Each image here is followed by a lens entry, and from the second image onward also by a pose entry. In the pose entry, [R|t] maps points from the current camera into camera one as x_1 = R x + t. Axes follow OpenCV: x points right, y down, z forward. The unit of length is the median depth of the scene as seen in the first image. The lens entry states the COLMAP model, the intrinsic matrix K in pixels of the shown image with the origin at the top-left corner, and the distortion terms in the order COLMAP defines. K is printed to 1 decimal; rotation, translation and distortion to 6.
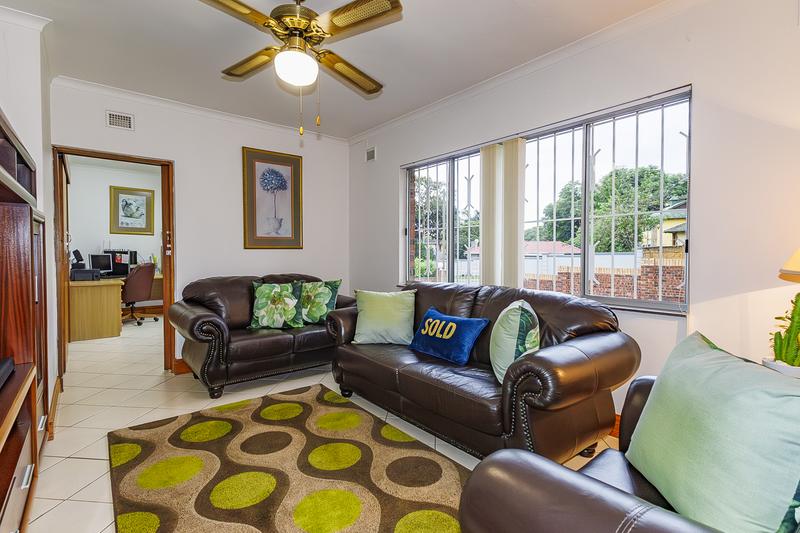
lens RADIAL K [[388.8, 0, 400.3], [0, 388.8, 265.3], [0, 0, 1]] dist [0.014022, 0.000462]
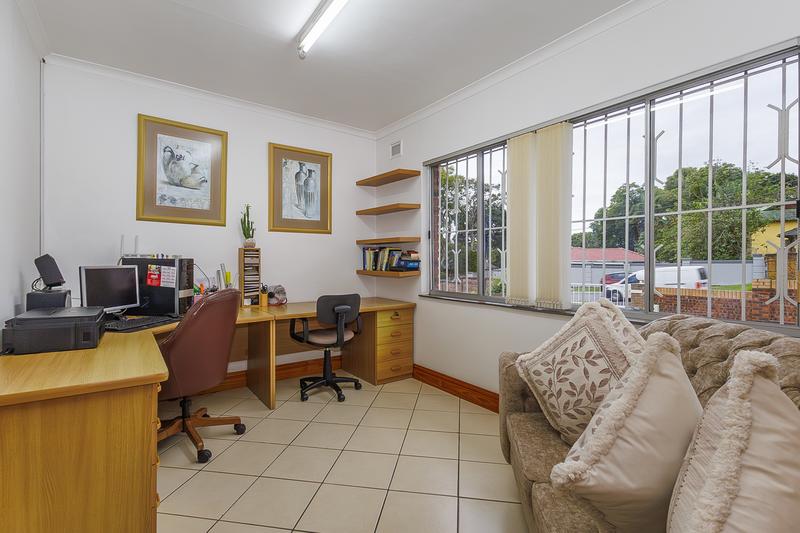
lens RADIAL K [[388.8, 0, 400.0], [0, 388.8, 265.3], [0, 0, 1]] dist [0.014022, 0.000462]
pose [[0.997601, 0.003098, -0.069153, -0.401871], [-0.004432, 0.999807, -0.019138, -0.021293], [0.069080, 0.019399, 0.997422, 0.565216]]
